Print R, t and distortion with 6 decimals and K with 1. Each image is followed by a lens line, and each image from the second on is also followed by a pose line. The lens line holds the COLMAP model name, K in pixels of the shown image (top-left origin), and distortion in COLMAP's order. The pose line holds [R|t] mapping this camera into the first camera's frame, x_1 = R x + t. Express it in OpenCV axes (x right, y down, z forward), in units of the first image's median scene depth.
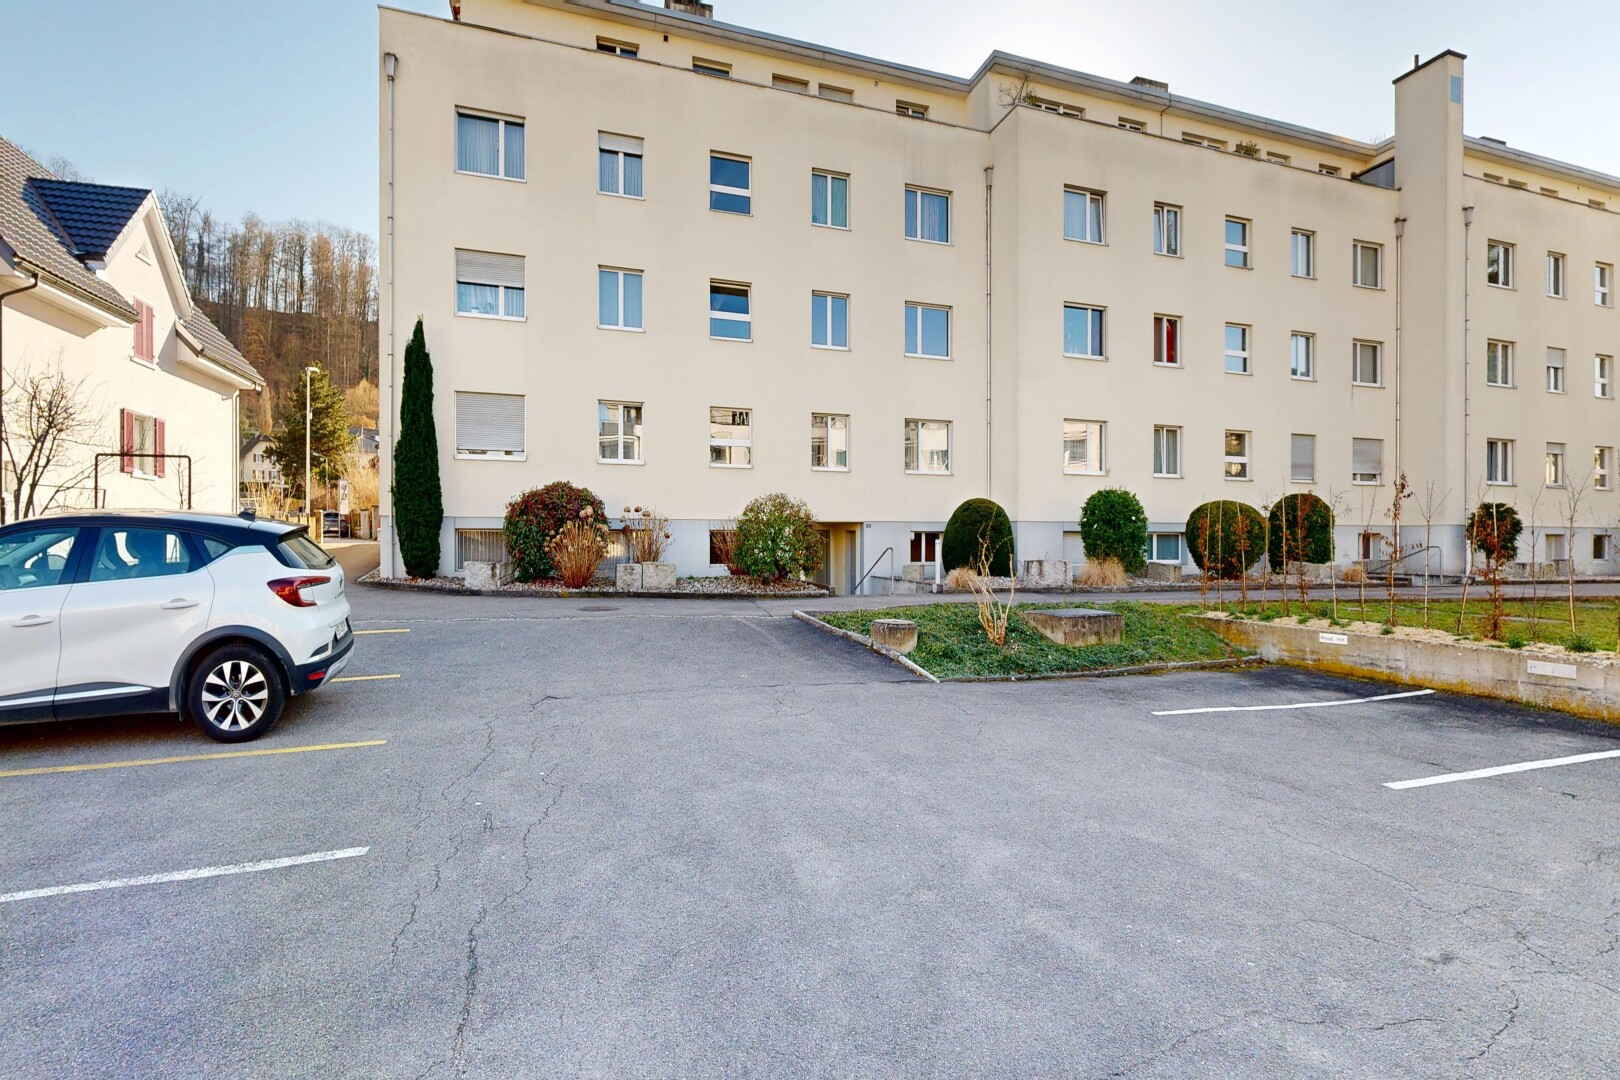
lens RADIAL K [[658.1, 0, 799.3], [0, 658.1, 539.5], [0, 0, 1]] dist [-0.003788, -0.000124]
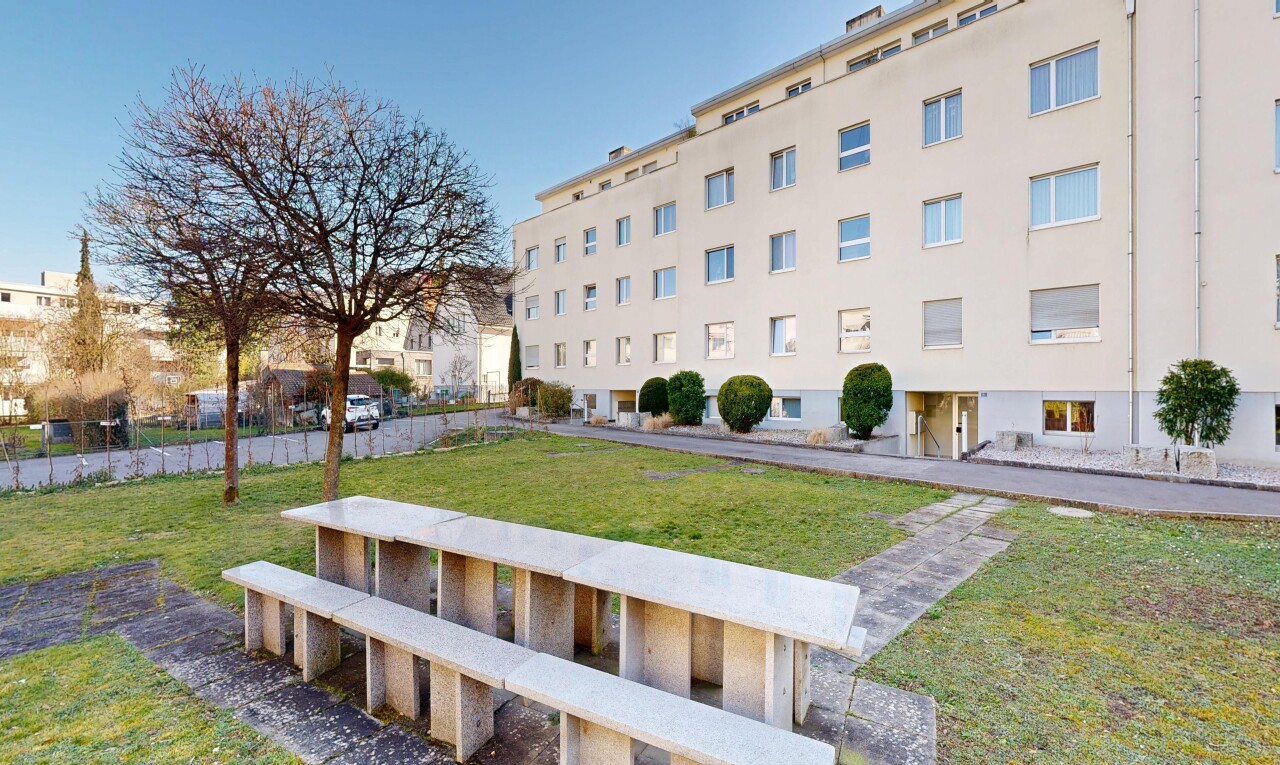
lens RADIAL K [[500.7, 0, 642.1], [0, 500.7, 382.6], [0, 0, 1]] dist [0.000309, -0.000061]
pose [[0.514499, -0.023660, -0.857165, 1.060753], [-0.023659, 0.998847, -0.041772, 0.005266], [0.857165, 0.041771, 0.513346, 0.213945]]
